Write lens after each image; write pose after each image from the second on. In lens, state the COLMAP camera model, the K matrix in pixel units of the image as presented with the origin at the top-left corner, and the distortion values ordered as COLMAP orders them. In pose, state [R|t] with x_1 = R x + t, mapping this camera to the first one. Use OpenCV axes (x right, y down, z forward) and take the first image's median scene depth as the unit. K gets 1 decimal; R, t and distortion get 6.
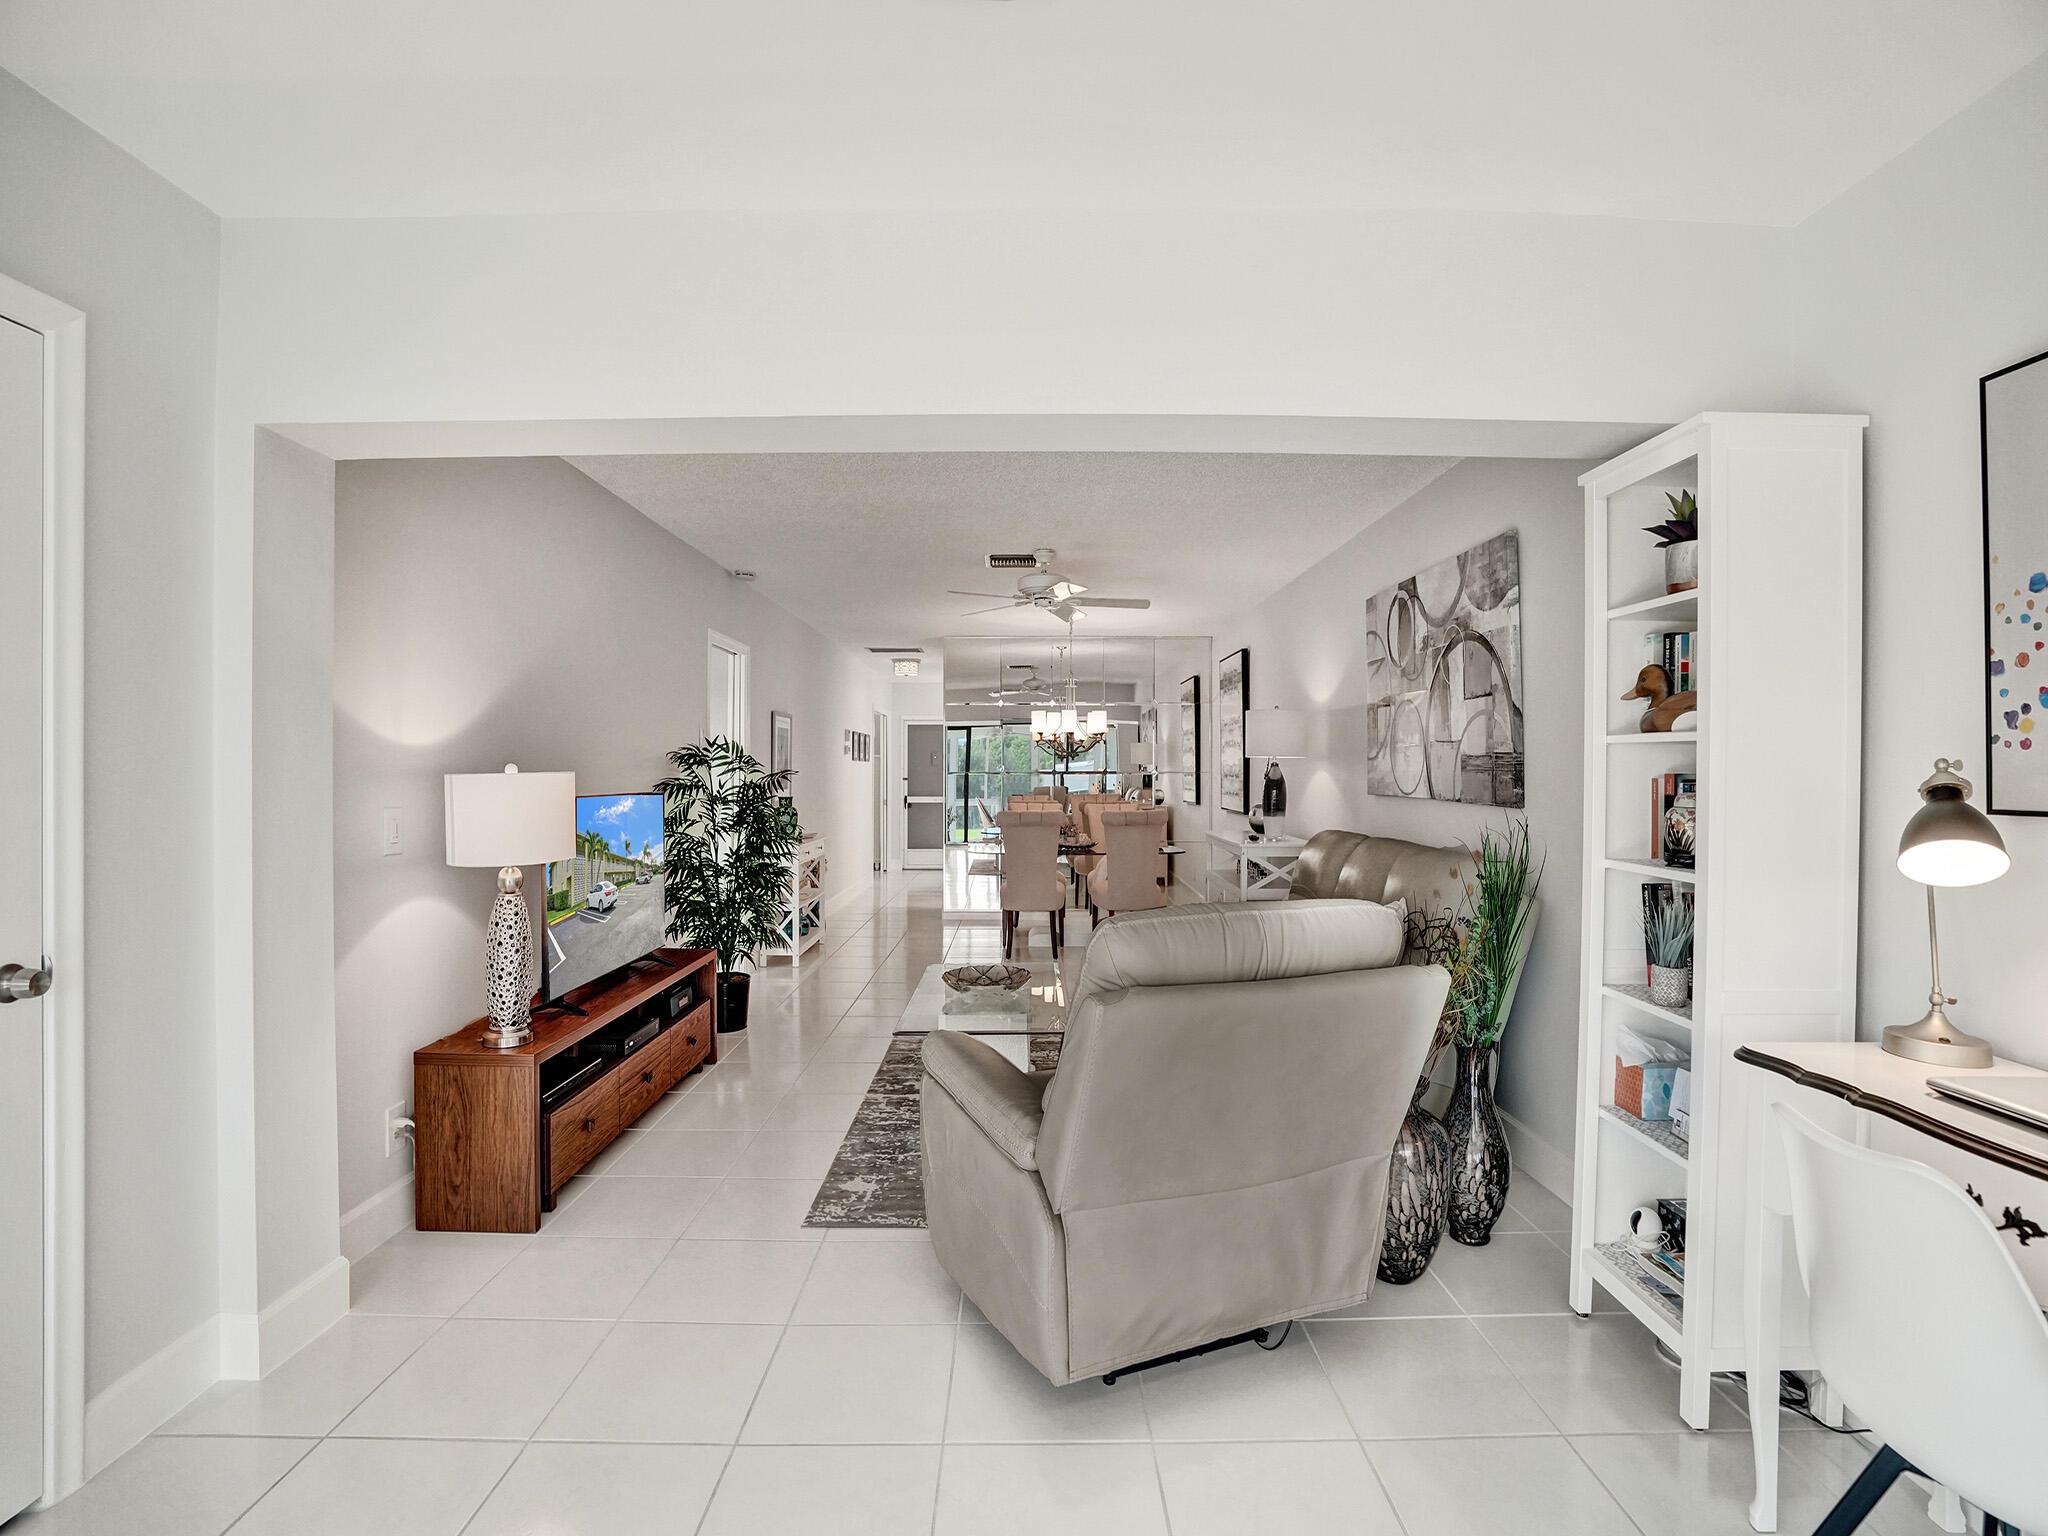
lens RADIAL K [[961.8, 0, 1020.8], [0, 961.8, 763.6], [0, 0, 1]] dist [-0.042719, 0.007789]
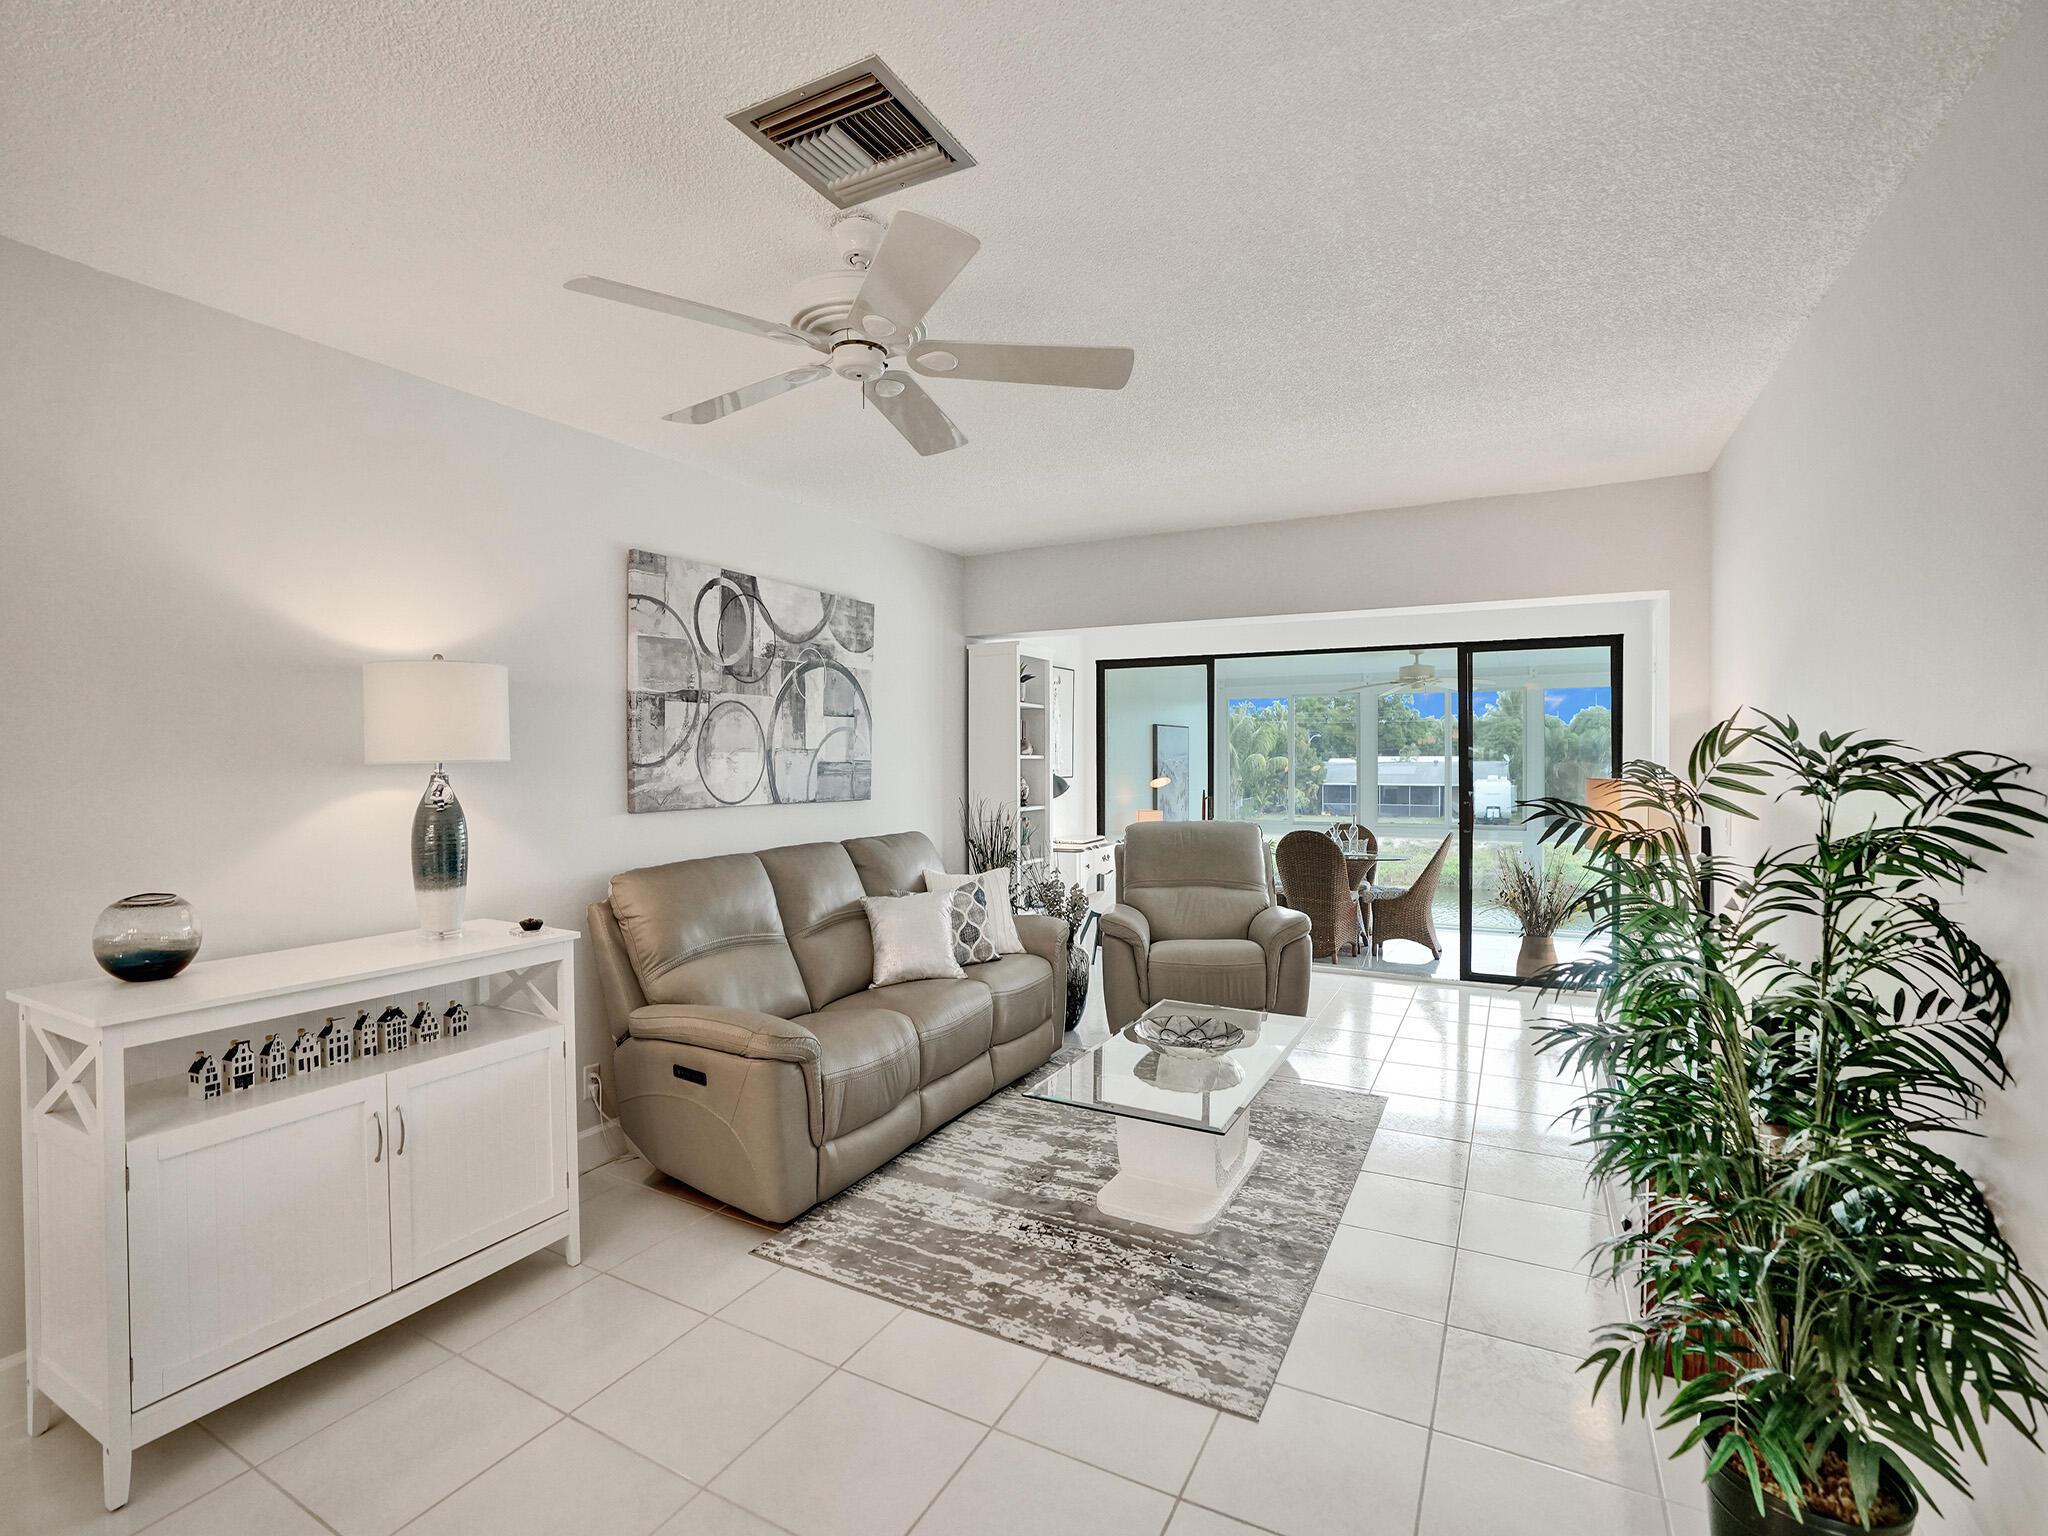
lens RADIAL K [[952.3, 0, 1011.7], [0, 952.3, 764.1], [0, 0, 1]] dist [-0.056850, 0.018552]
pose [[-0.884899, -0.000180, 0.465782, -0.297735], [0.000286, 1.000000, 0.000930, -0.007359], [-0.465782, 0.000956, -0.884899, 1.939753]]
